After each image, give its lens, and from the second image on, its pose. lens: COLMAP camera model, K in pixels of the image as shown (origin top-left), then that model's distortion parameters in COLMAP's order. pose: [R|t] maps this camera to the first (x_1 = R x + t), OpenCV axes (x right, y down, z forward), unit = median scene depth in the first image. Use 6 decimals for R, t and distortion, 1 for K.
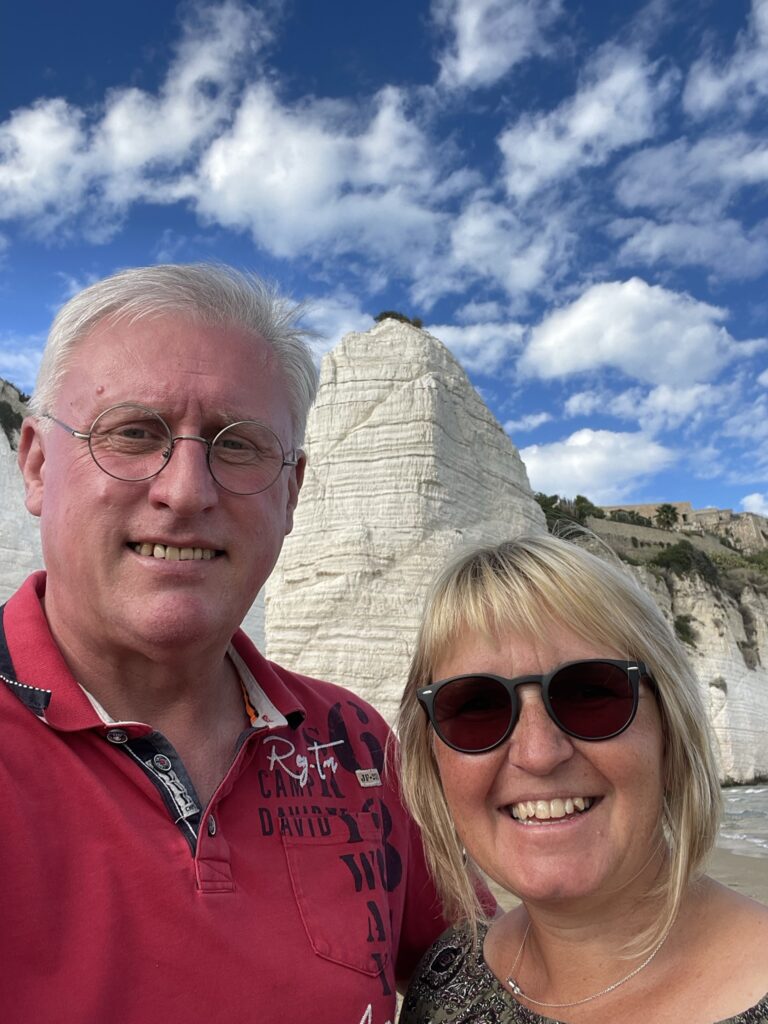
lens RADIAL K [[906.0, 0, 380.7], [0, 906.0, 512.9], [0, 0, 1]] dist [0.063776, -0.003583]
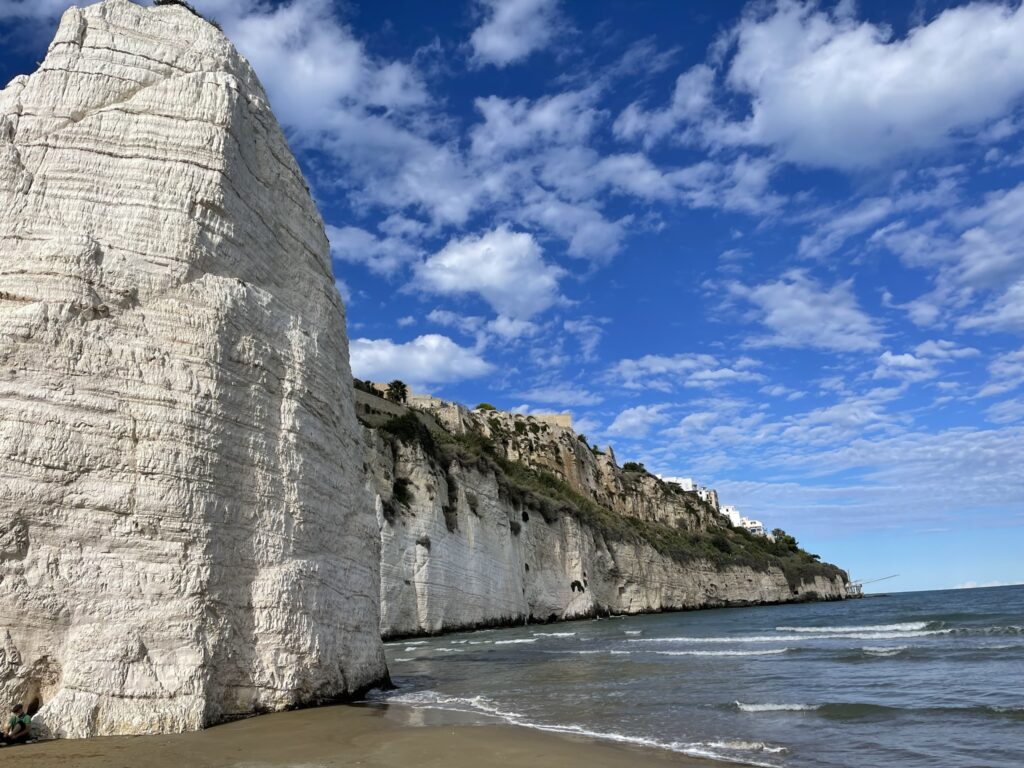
lens RADIAL K [[766.3, 0, 512.0], [0, 766.3, 384.0], [0, 0, 1]] dist [0.093663, -0.118331]
pose [[0.871656, 0.158626, 0.463738, 0.001700], [-0.148055, 0.987194, -0.059390, 0.101910], [-0.467220, -0.016891, 0.883980, 0.357633]]
